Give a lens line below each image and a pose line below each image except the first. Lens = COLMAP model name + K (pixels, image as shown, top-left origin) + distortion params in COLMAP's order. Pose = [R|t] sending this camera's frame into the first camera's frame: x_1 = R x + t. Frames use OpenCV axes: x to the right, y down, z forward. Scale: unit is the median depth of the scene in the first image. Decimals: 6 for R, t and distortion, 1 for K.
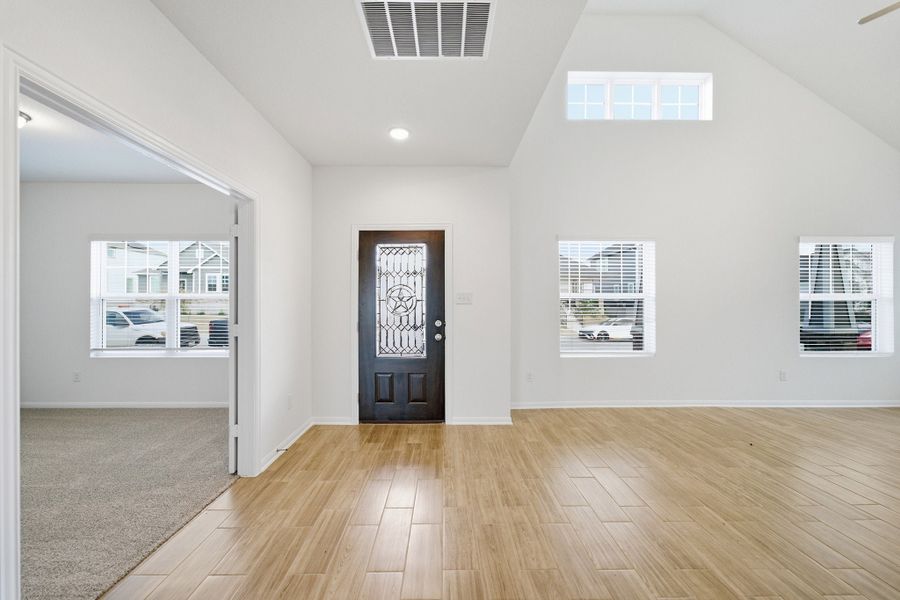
lens RADIAL K [[374.2, 0, 456.0], [0, 374.2, 300.3], [0, 0, 1]] dist [-0.049805, 0.021429]
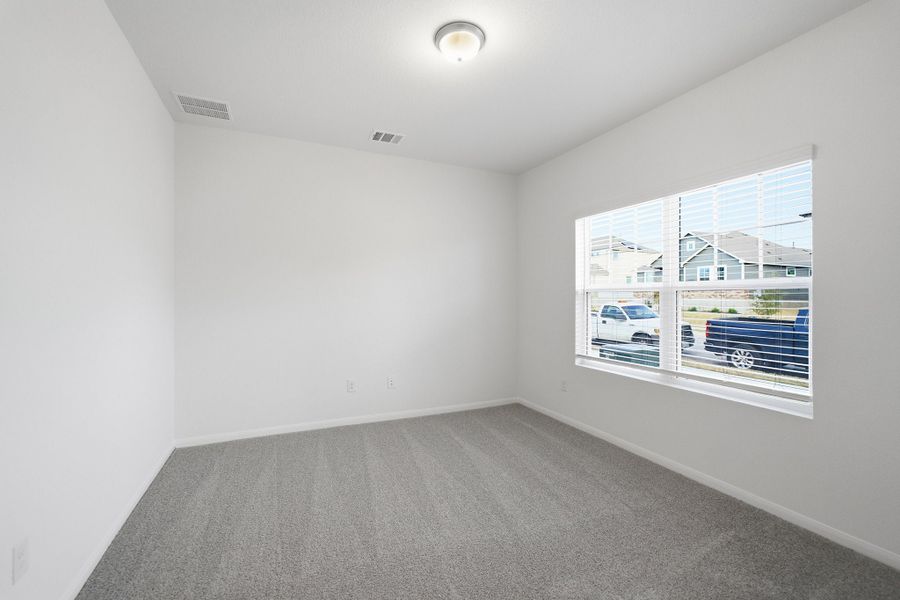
lens RADIAL K [[374.2, 0, 456.0], [0, 374.2, 300.3], [0, 0, 1]] dist [-0.049805, 0.021429]
pose [[0.388321, 0.007443, -0.921494, -0.128912], [0.002926, 0.999952, 0.009310, 0.002517], [0.921519, -0.006311, 0.388281, 0.159859]]
